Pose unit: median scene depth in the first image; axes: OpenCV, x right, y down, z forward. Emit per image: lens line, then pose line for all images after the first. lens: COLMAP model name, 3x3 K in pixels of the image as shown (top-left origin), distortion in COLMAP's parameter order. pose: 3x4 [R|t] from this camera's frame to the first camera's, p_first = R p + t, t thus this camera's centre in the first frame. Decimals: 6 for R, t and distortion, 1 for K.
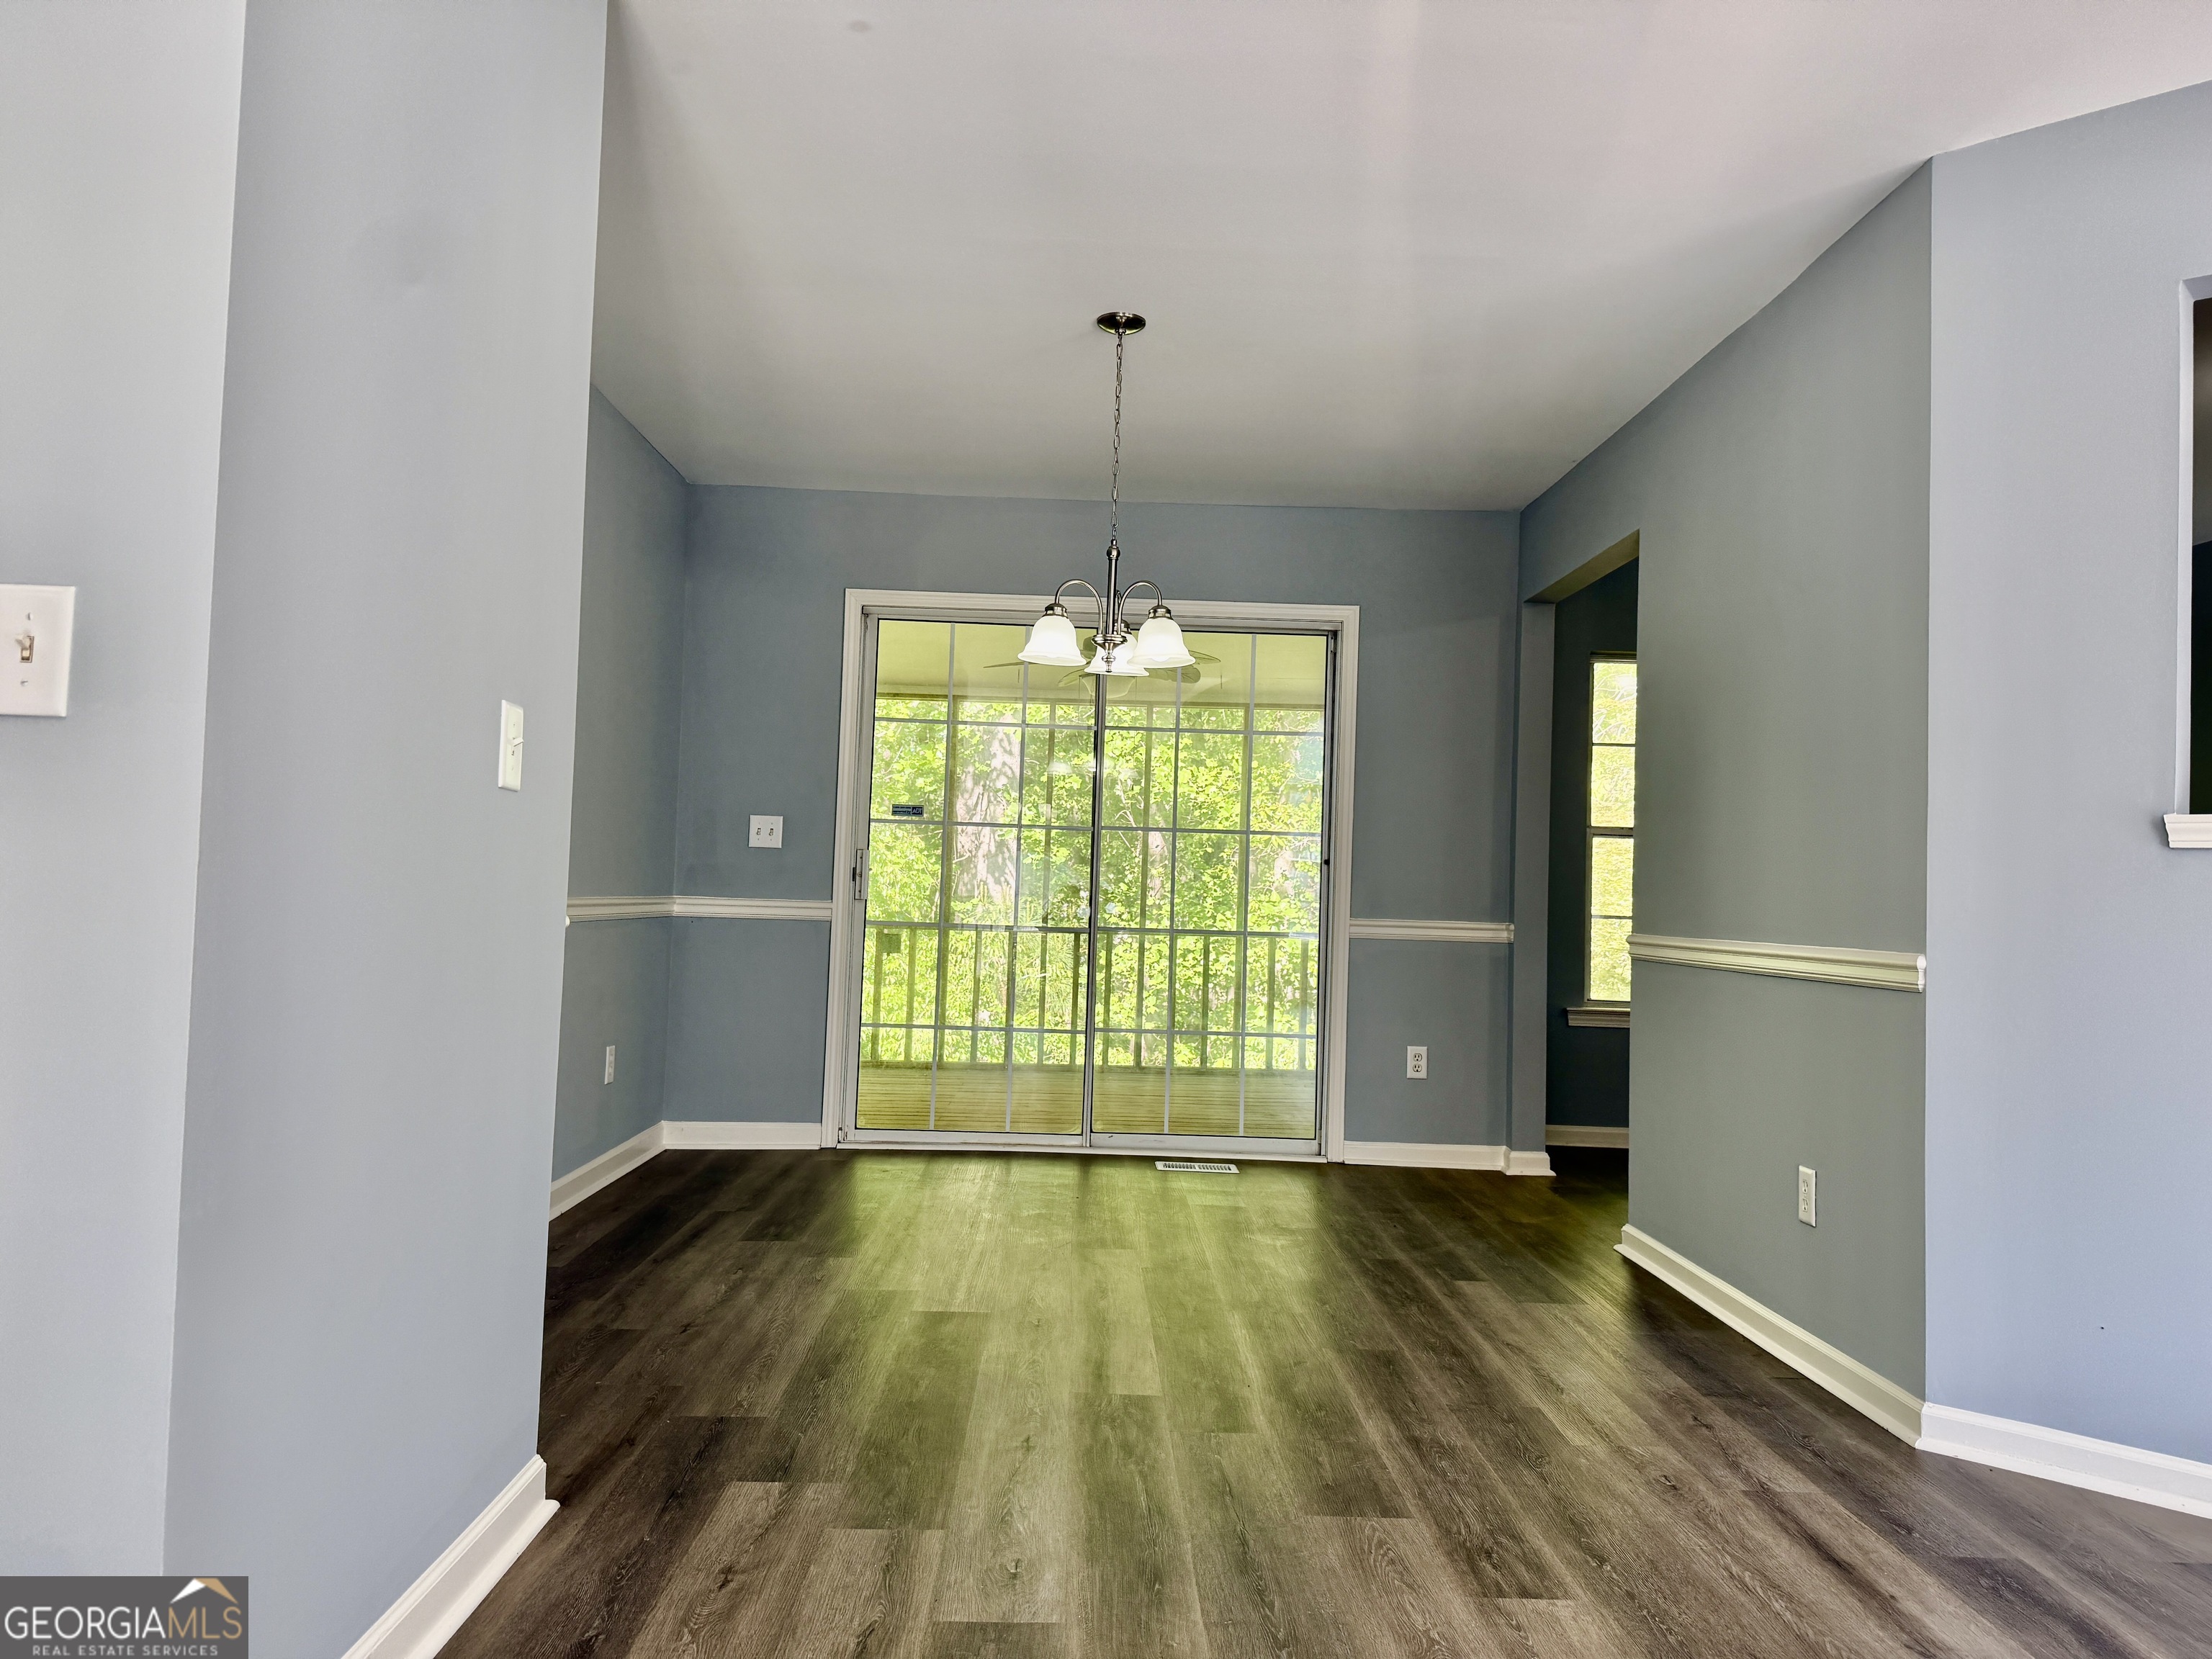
lens RADIAL K [[1542.6, 0, 1106.0], [0, 1542.6, 829.5], [0, 0, 1]] dist [0.042270, -0.044879]
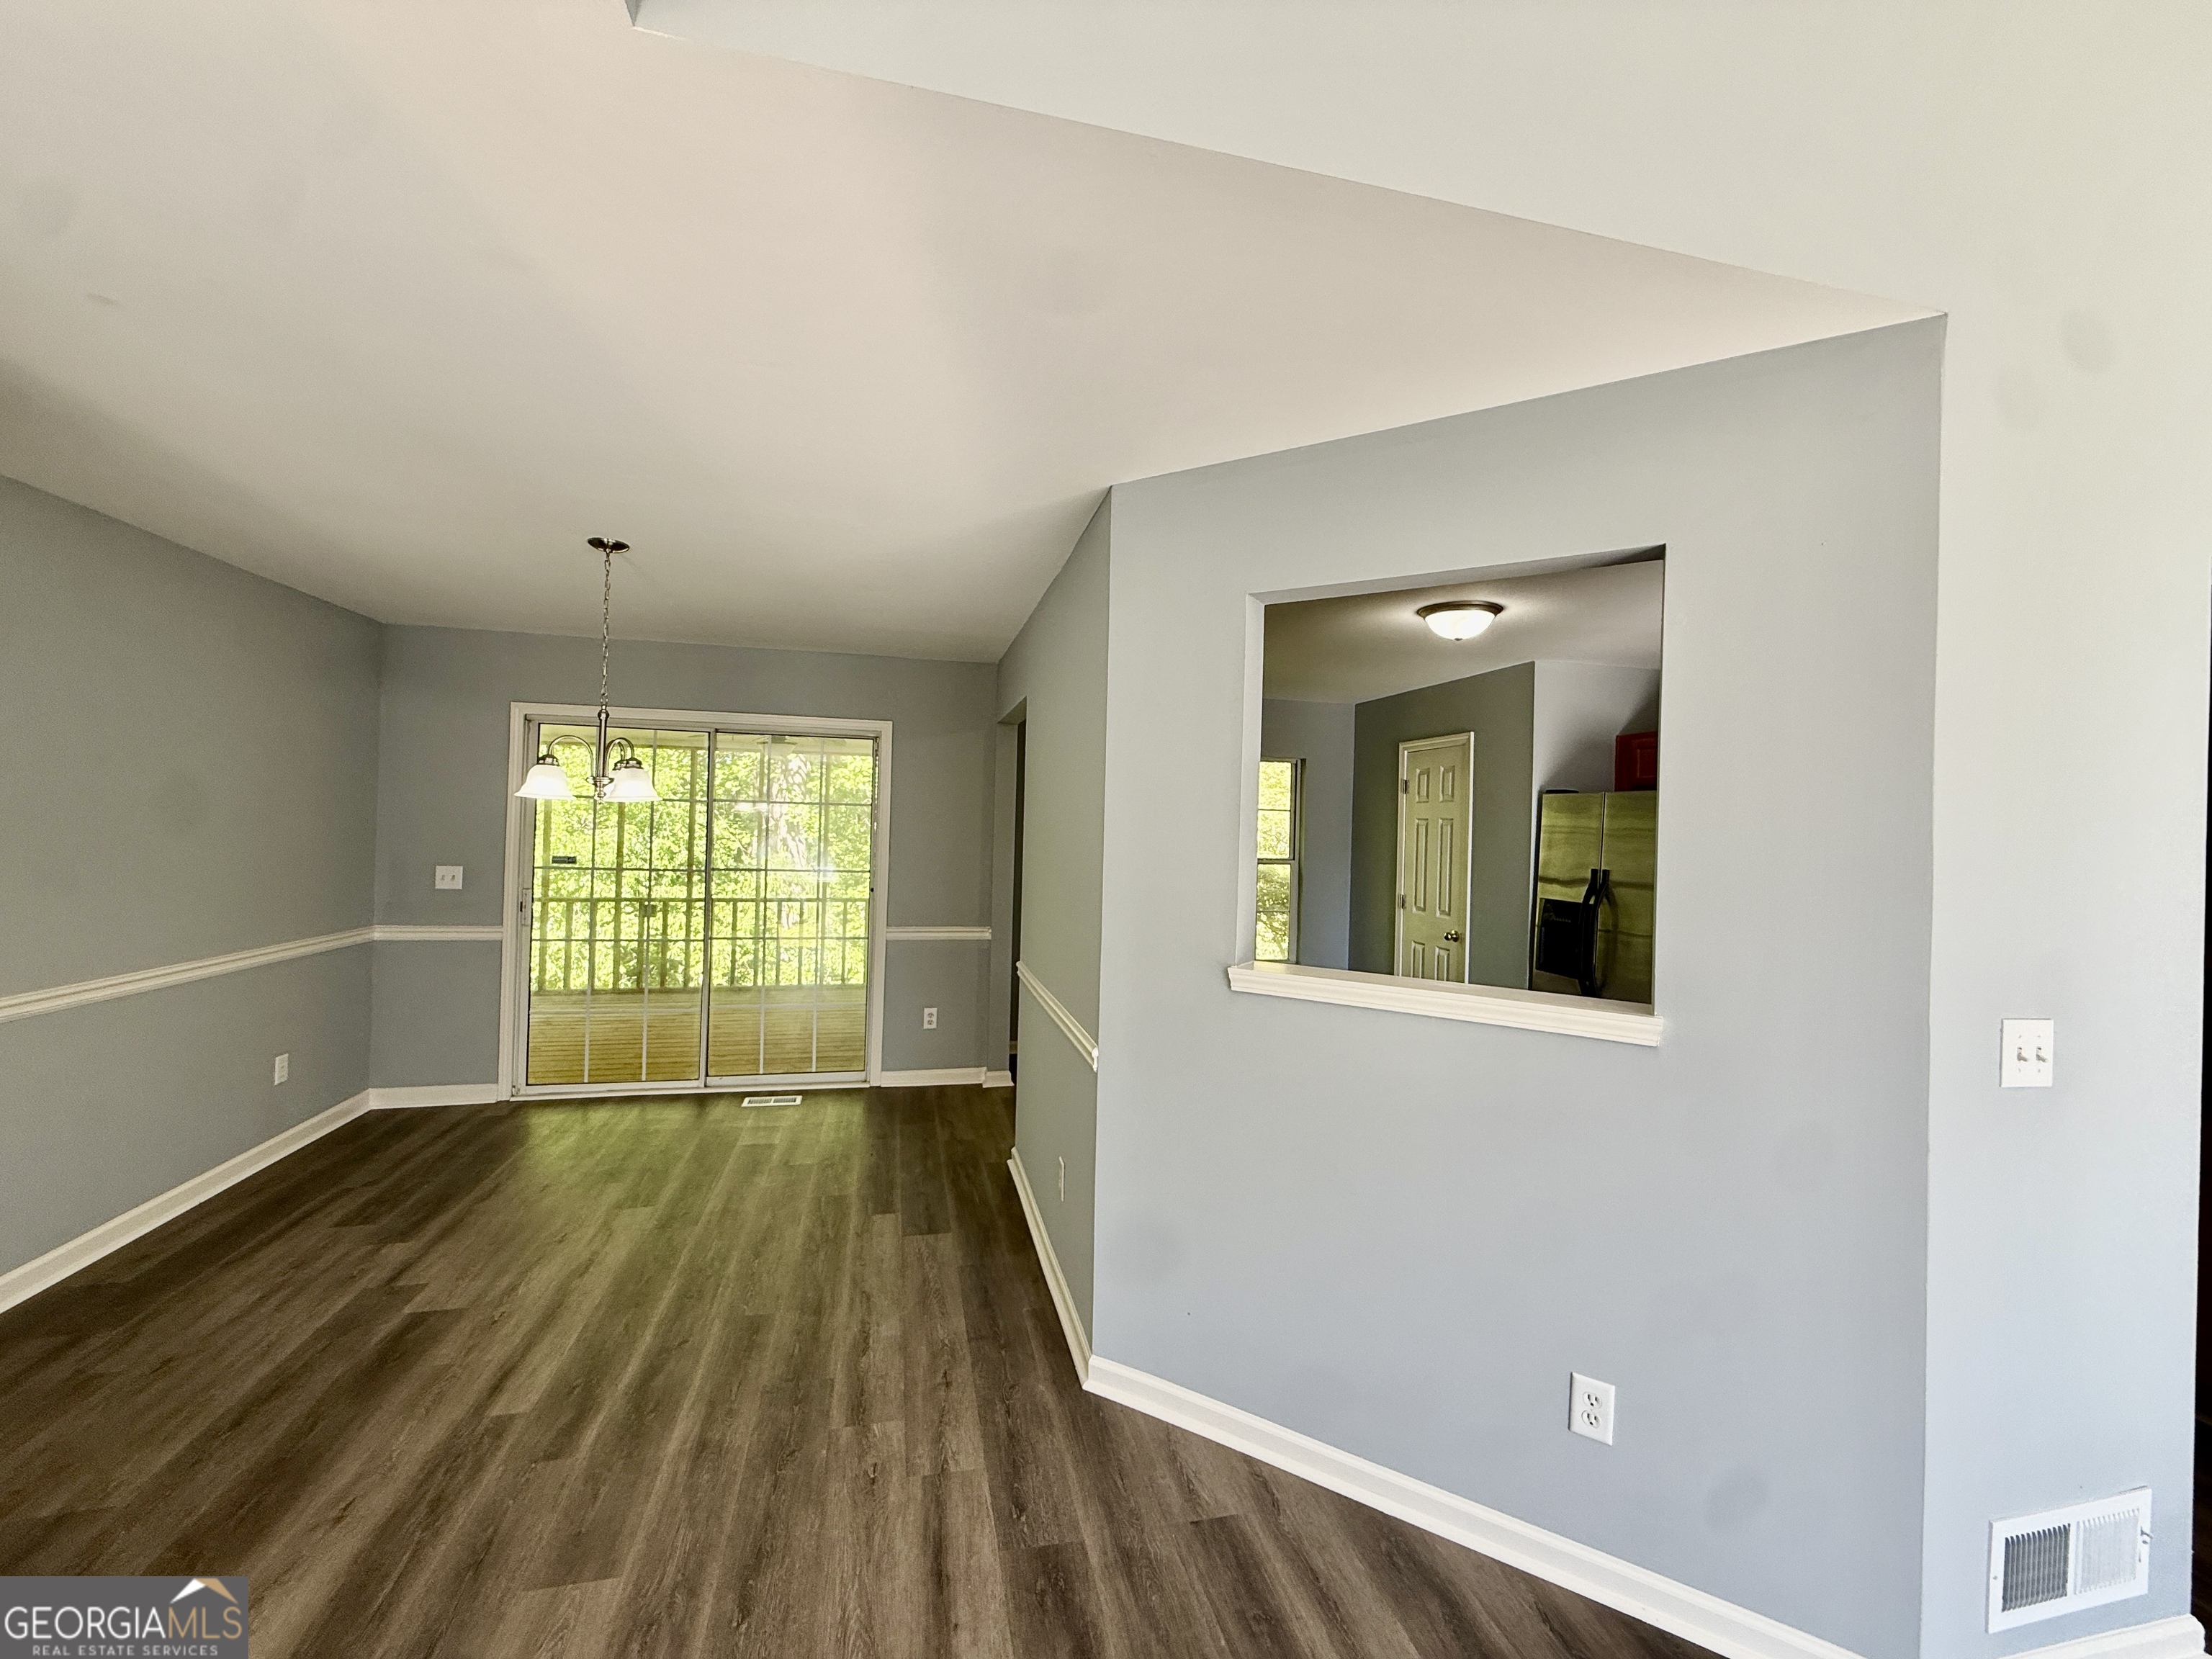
lens RADIAL K [[877.7, 0, 1104.0], [0, 877.7, 824.6], [0, 0, 1]] dist [0.000985, 0.000427]
pose [[0.977269, -0.003254, 0.211977, 0.266656], [-0.006048, 0.999047, 0.043220, -0.119652], [-0.211916, -0.043519, 0.976318, 0.159267]]
